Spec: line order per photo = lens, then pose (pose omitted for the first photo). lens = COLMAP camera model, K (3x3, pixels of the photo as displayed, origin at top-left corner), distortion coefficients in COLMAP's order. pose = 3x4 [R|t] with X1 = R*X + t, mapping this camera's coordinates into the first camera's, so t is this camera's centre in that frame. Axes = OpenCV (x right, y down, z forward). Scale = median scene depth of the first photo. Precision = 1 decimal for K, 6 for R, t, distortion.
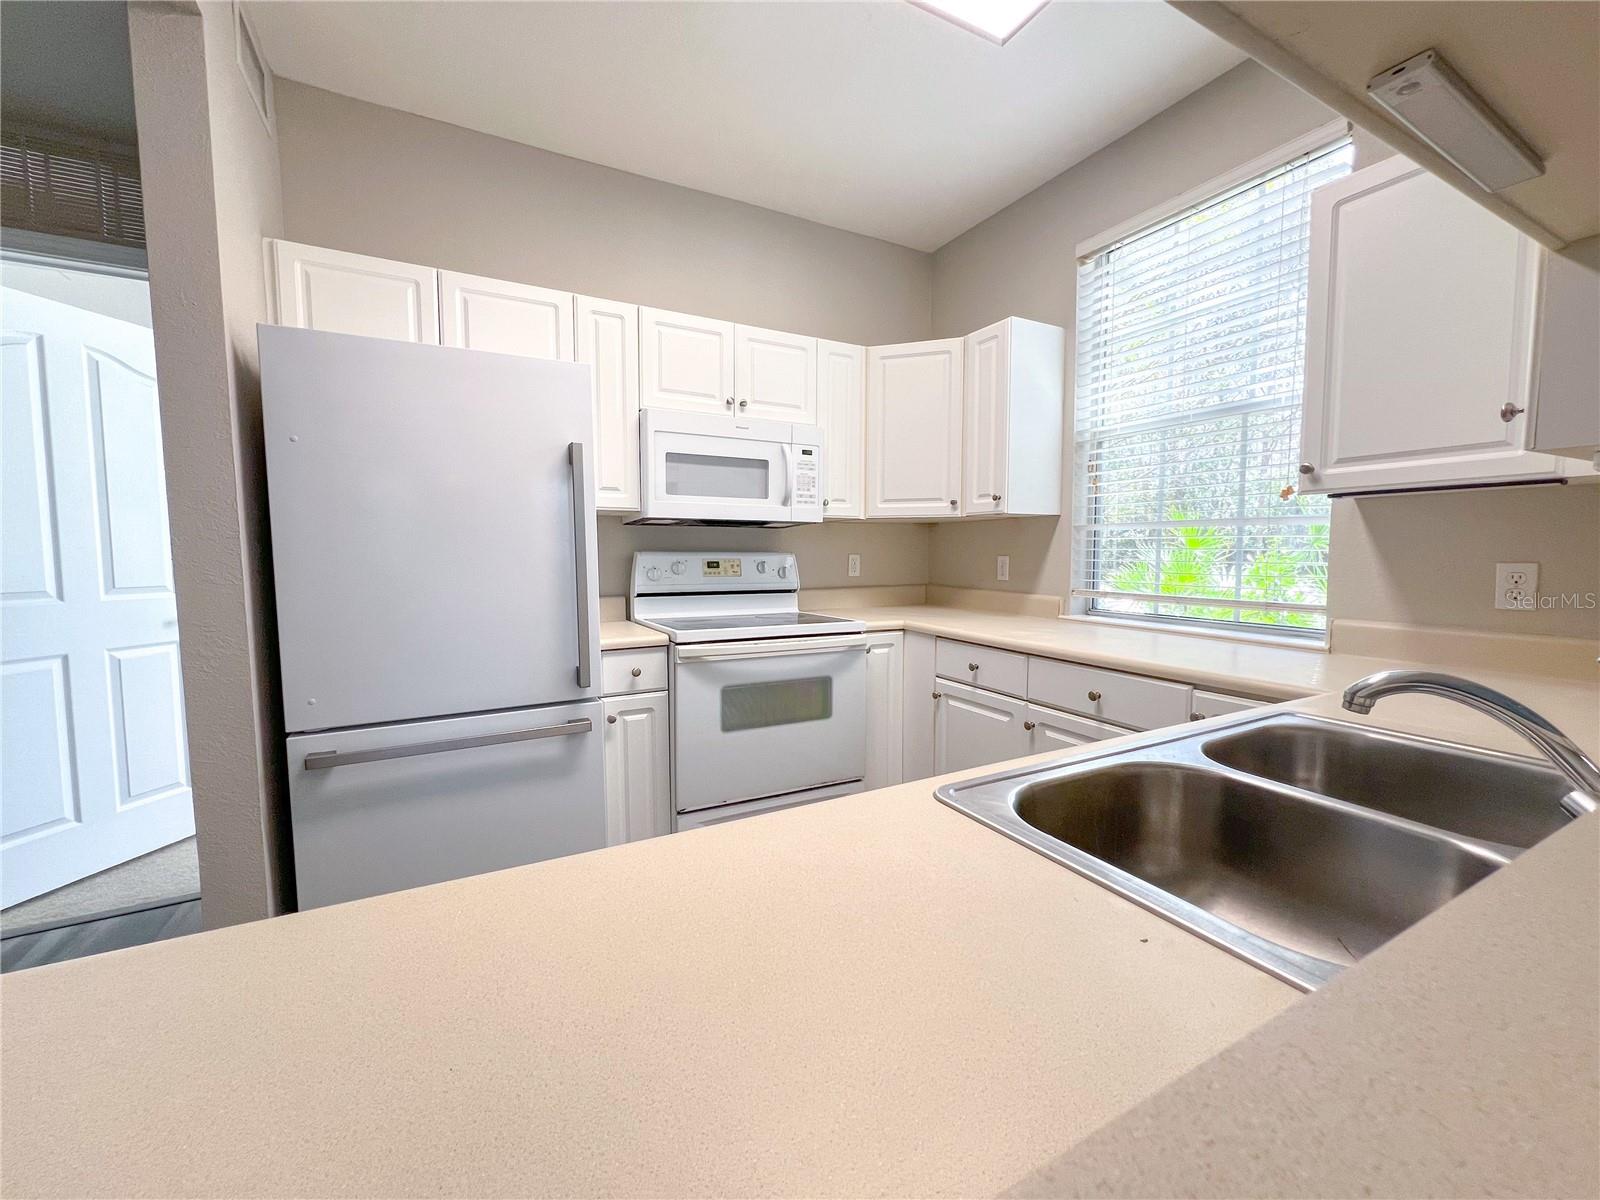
lens RADIAL K [[641.2, 0, 800.0], [0, 641.2, 600.0], [0, 0, 1]] dist [0.000746, 0.000358]
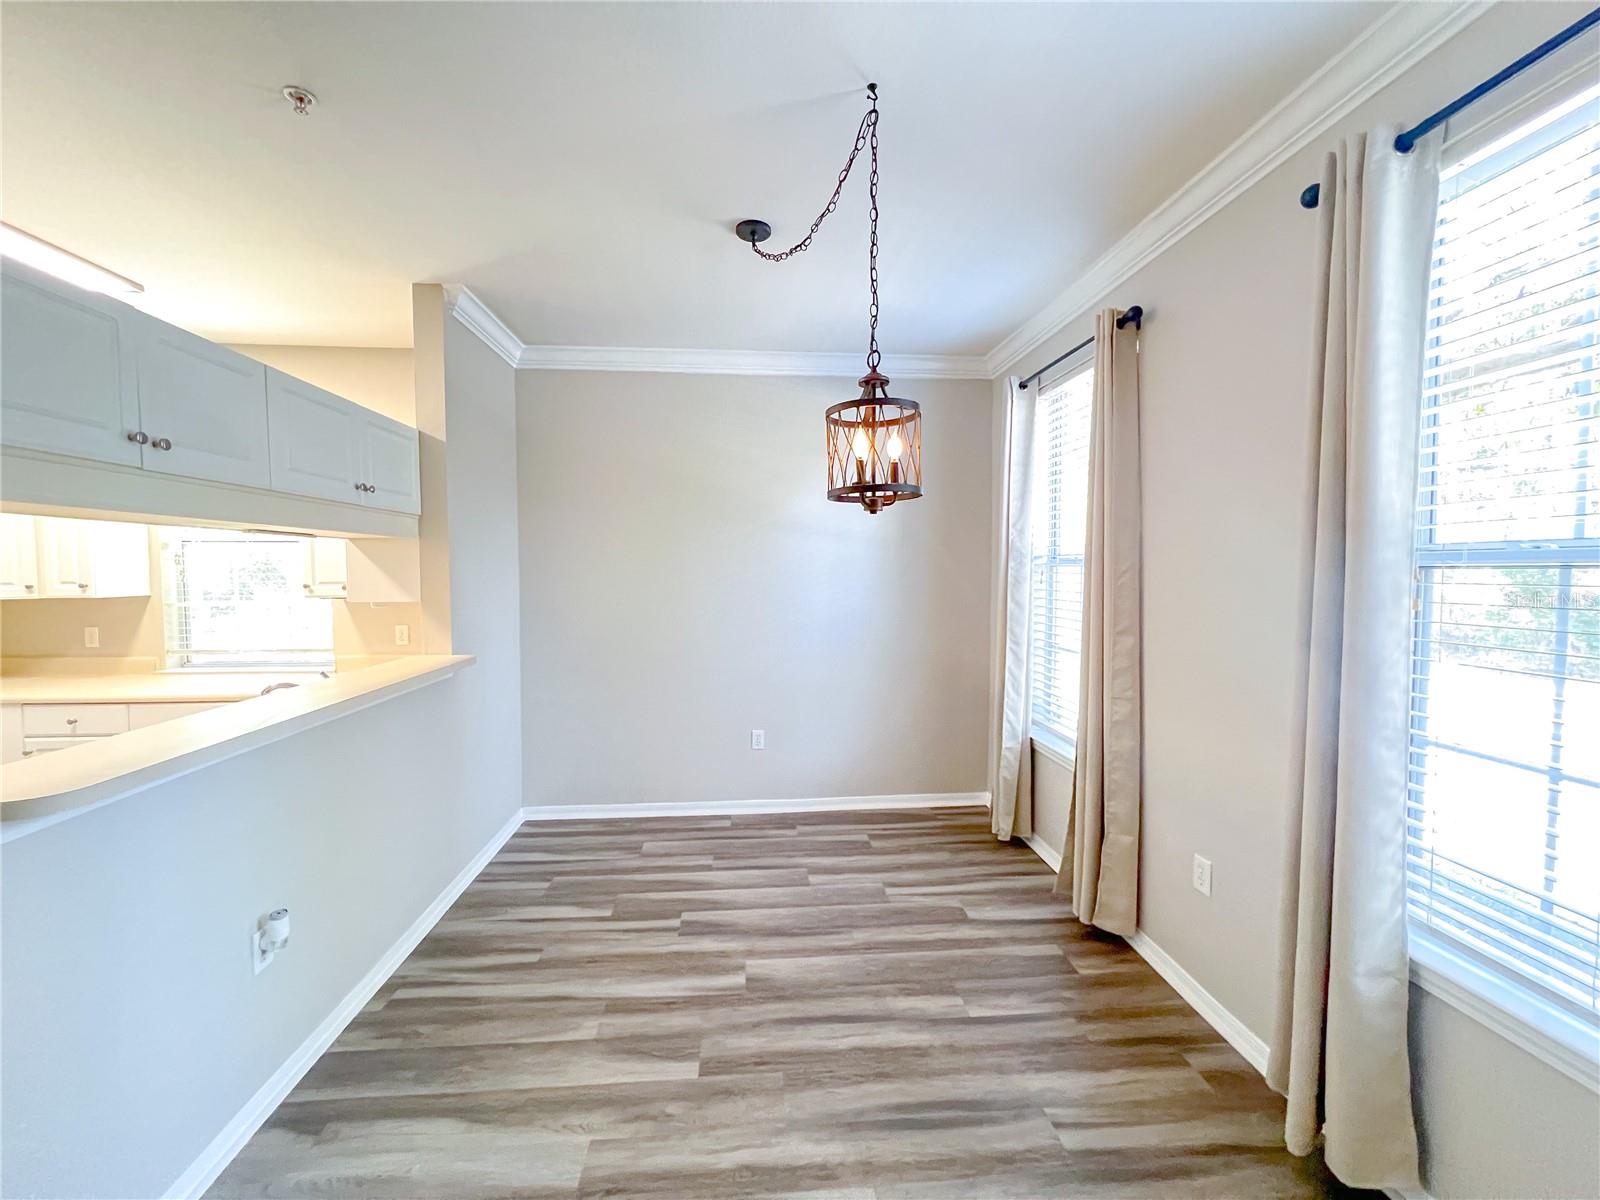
lens RADIAL K [[641.1, 0, 795.1], [0, 641.1, 600.3], [0, 0, 1]] dist [-0.000117, 0.000396]
pose [[0.395509, -0.040917, 0.917550, -0.290632], [0.072592, 0.997275, 0.013181, -0.044246], [-0.915589, 0.061394, 0.397402, -0.762324]]
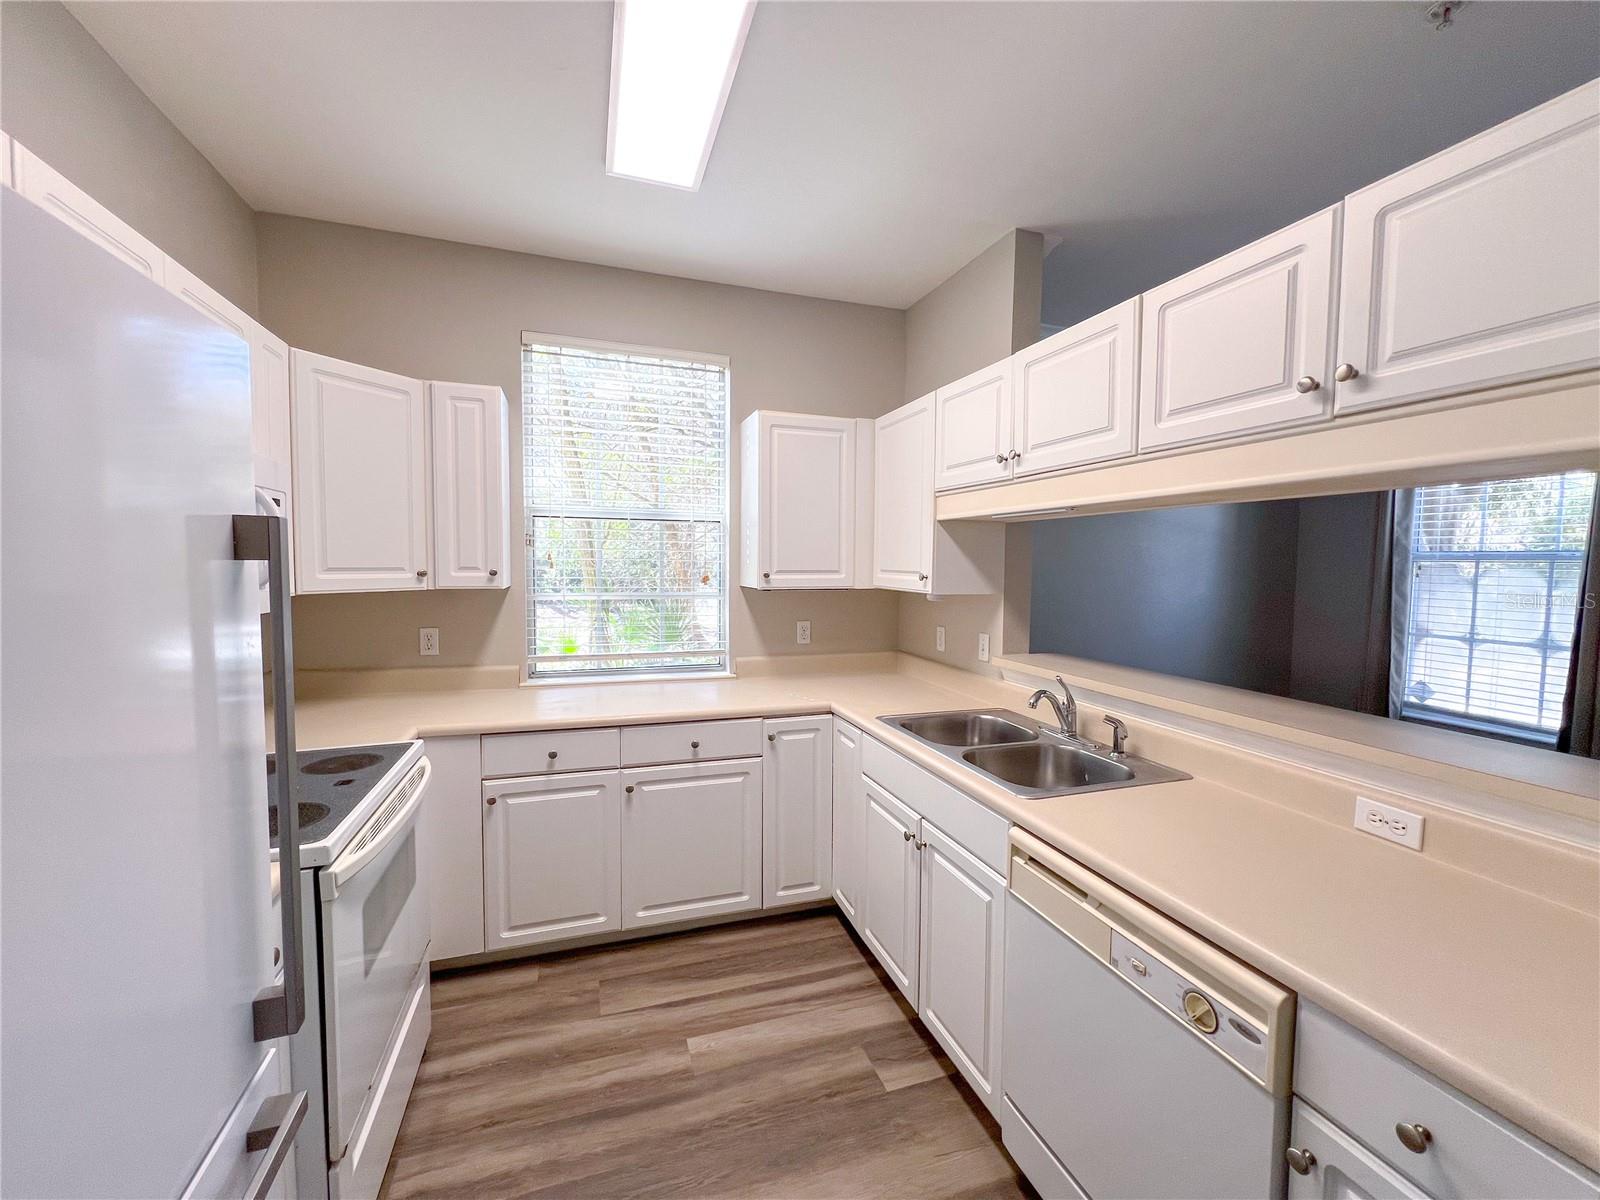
lens RADIAL K [[641.1, 0, 795.1], [0, 641.1, 600.3], [0, 0, 1]] dist [-0.000117, 0.000396]
pose [[0.165276, -0.052039, 0.984873, -0.533702], [0.067329, 0.996873, 0.041374, -0.124461], [-0.983946, 0.059472, 0.168263, 0.396153]]
